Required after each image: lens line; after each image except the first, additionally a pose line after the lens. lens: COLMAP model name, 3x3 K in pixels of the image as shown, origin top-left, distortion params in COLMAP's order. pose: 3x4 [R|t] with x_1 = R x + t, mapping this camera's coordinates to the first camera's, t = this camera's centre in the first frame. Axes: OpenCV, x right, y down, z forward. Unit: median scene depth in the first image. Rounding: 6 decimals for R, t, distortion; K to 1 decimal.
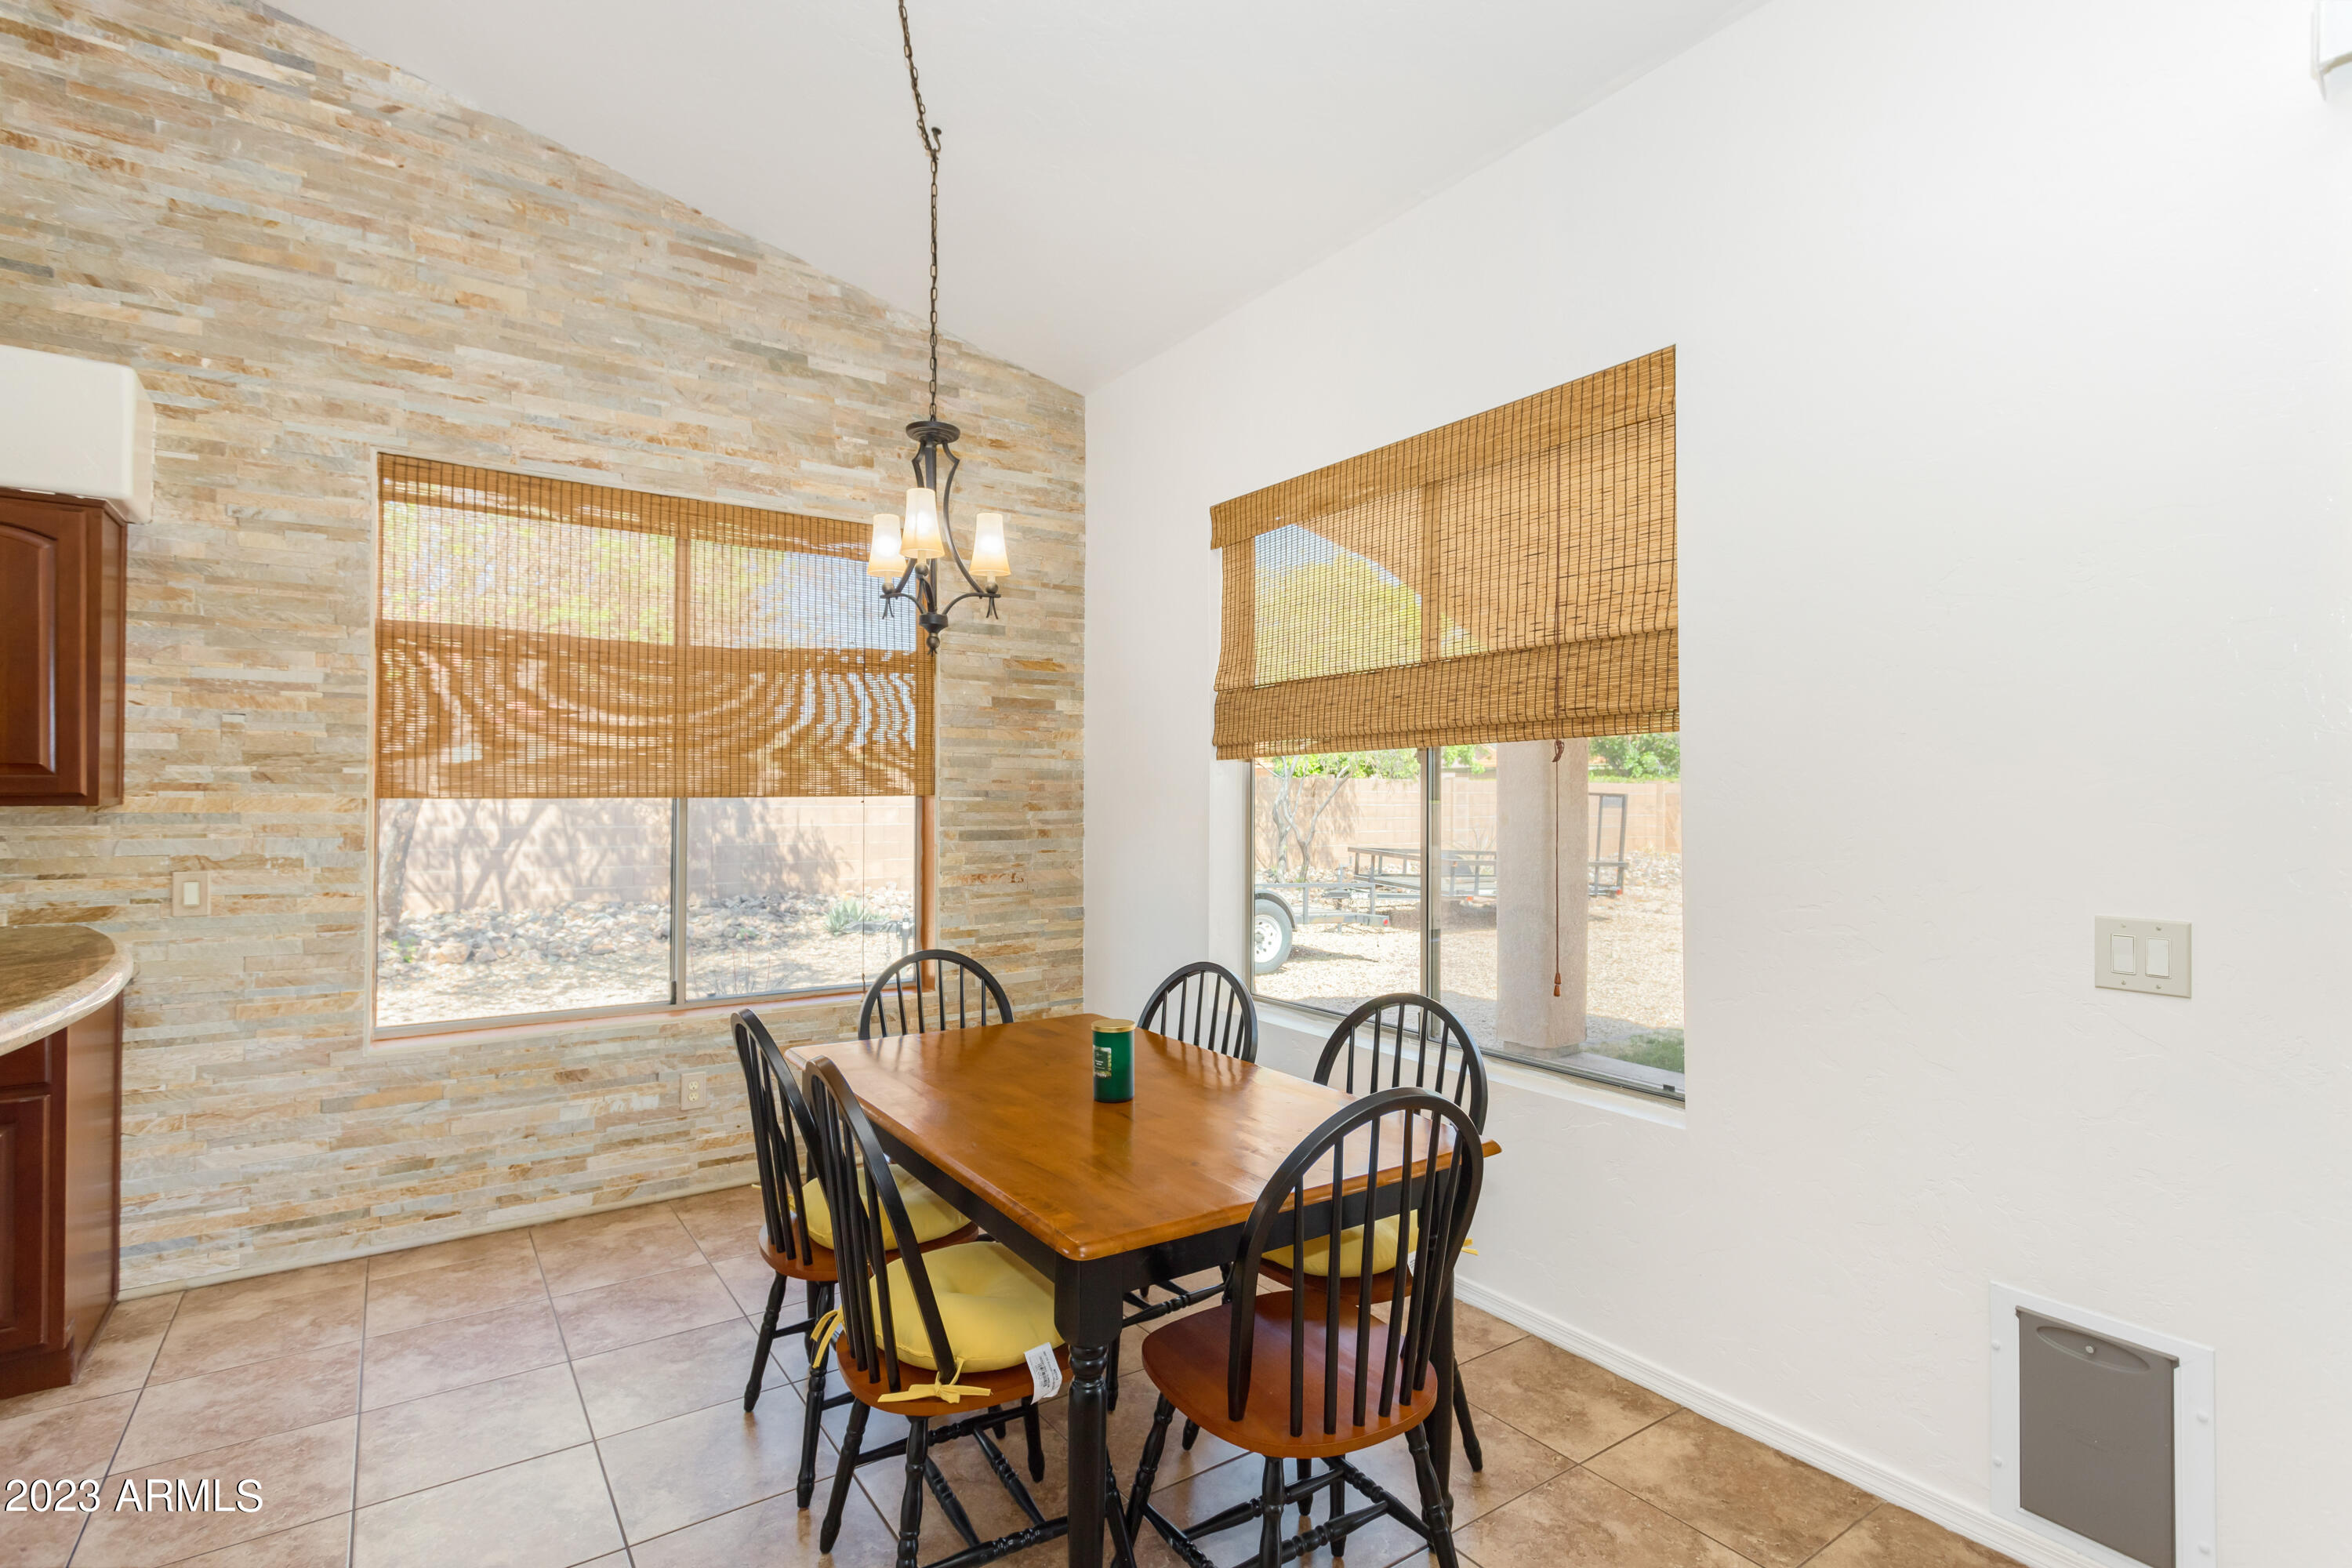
lens RADIAL K [[1133.2, 0, 1169.8], [0, 1133.2, 781.1], [0, 0, 1]] dist [0.001261, 0.000540]
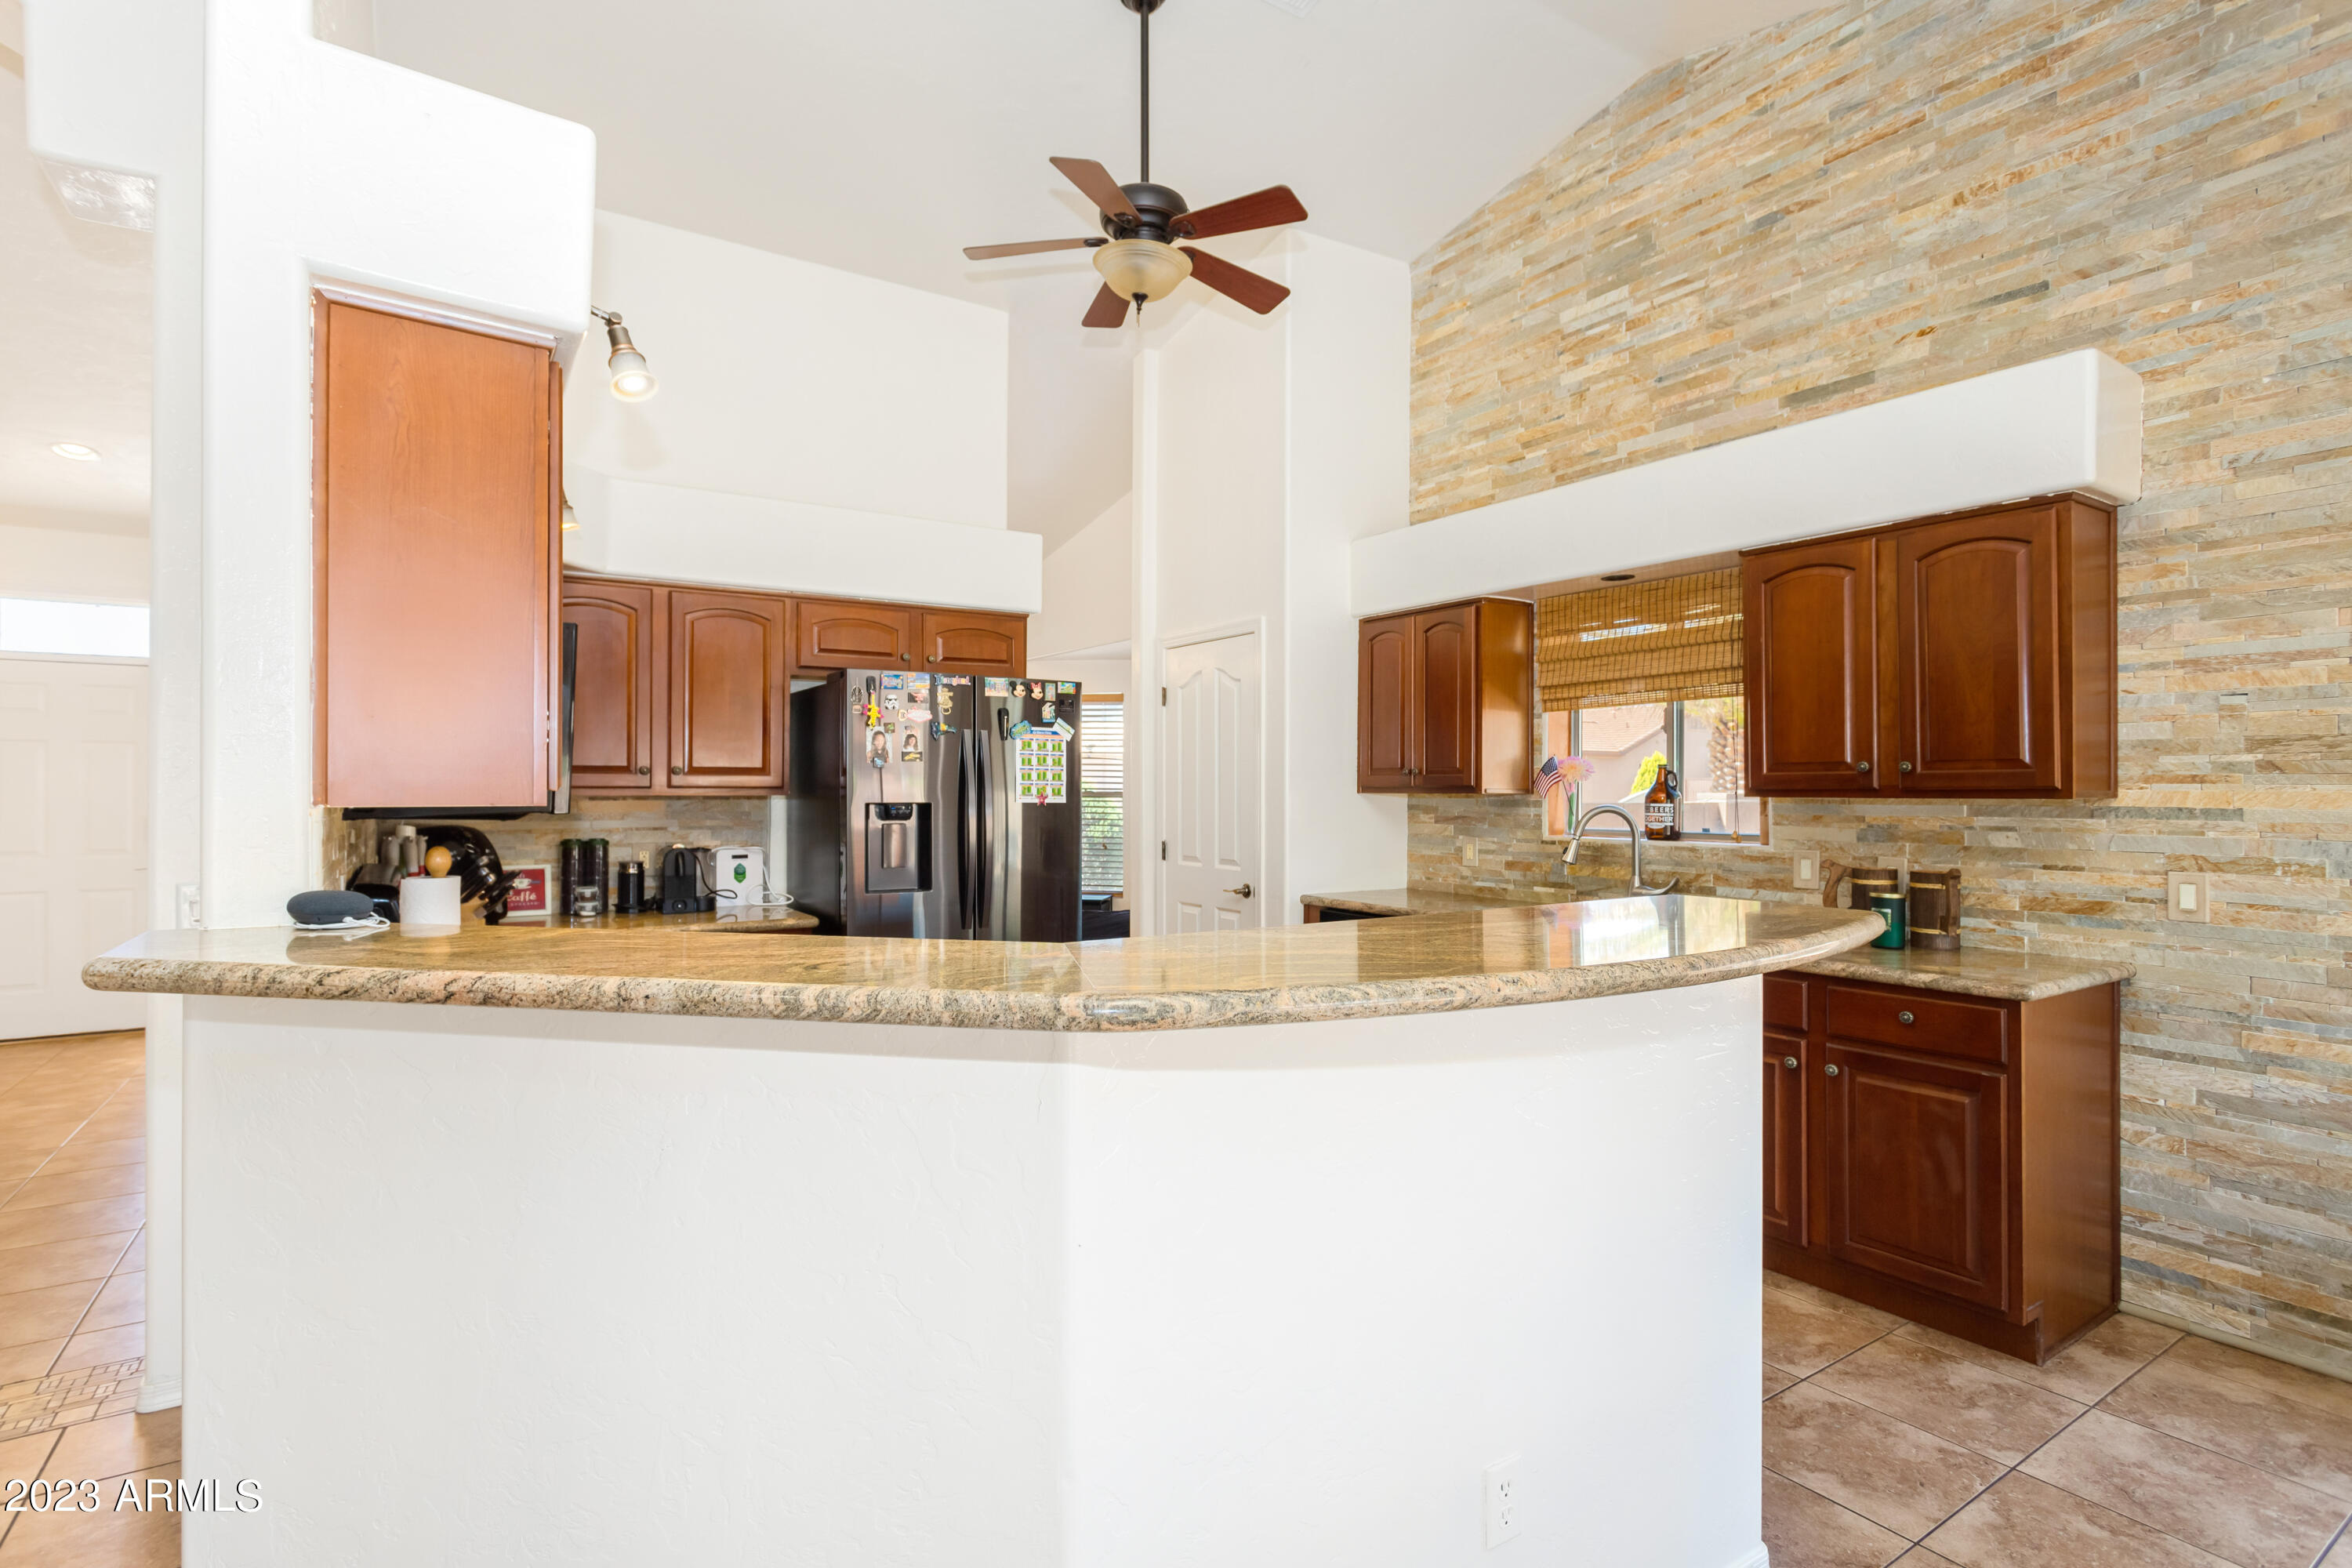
lens RADIAL K [[1133.2, 0, 1169.8], [0, 1133.2, 781.1], [0, 0, 1]] dist [0.001261, 0.000540]
pose [[-0.020702, -0.009322, -0.999742, 0.061363], [0.014560, 0.999848, -0.009624, 0.003662], [0.999680, -0.014755, -0.020563, 0.206867]]
